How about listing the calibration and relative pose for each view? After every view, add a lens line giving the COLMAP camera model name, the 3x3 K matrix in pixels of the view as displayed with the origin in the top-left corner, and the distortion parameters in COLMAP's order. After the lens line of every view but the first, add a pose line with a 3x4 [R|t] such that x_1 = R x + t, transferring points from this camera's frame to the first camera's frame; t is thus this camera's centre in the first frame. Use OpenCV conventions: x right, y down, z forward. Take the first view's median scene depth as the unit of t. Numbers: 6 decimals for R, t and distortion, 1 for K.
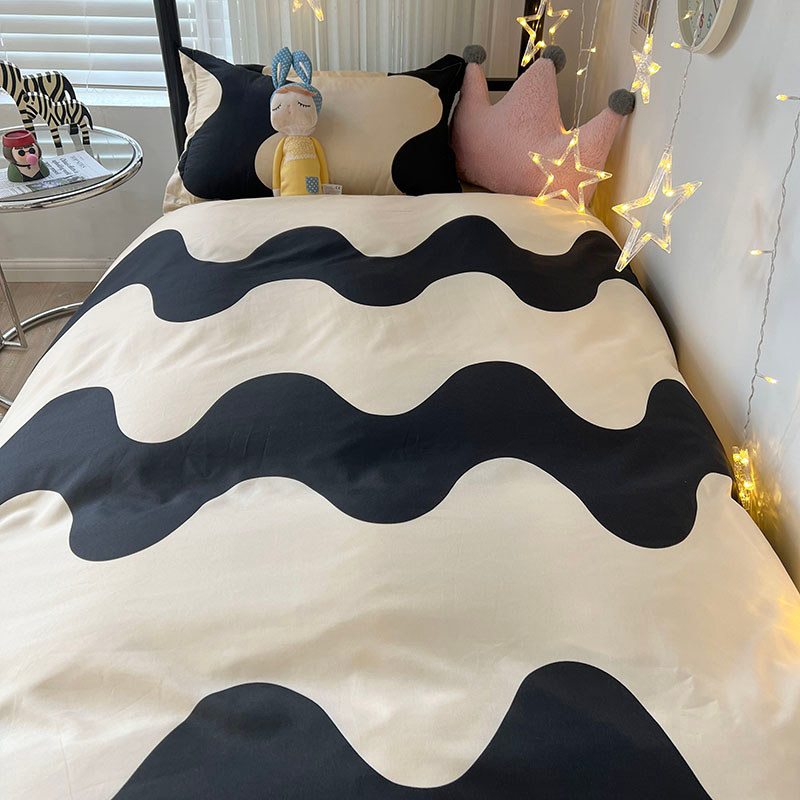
lens RADIAL K [[761.8, 0, 400.0], [0, 761.8, 400.0], [0, 0, 1]] dist [-0.008242, 0.003196]
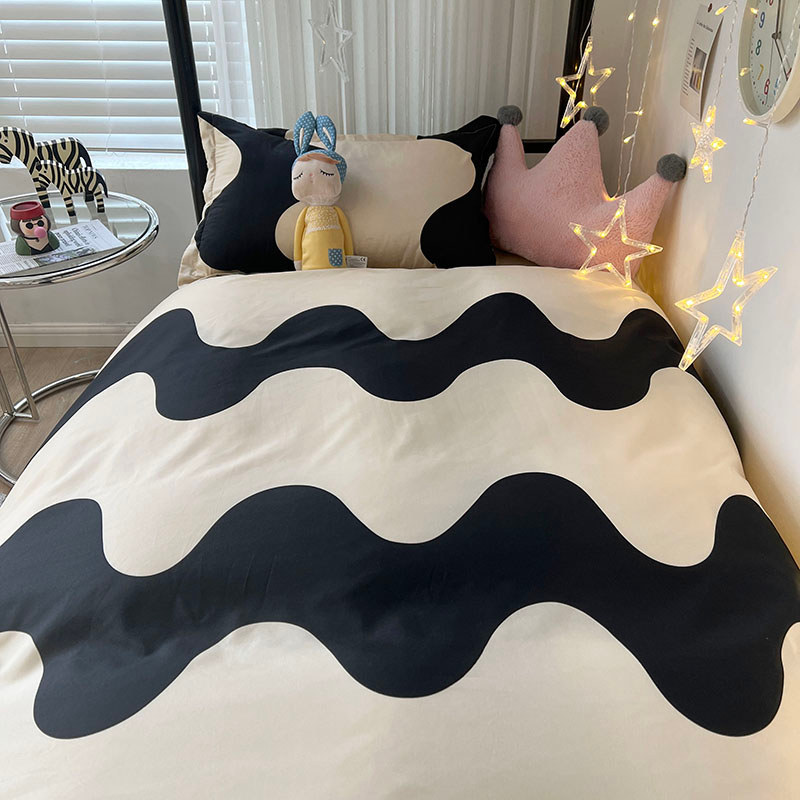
lens RADIAL K [[761.5, 0, 400.0], [0, 761.5, 400.0], [0, 0, 1]] dist [0.010579, -0.027909]
pose [[0.999066, 0.004986, -0.042912, 0.005037], [-0.007074, 0.998790, -0.048662, -0.062511], [0.042618, 0.048920, 0.997893, 0.079357]]
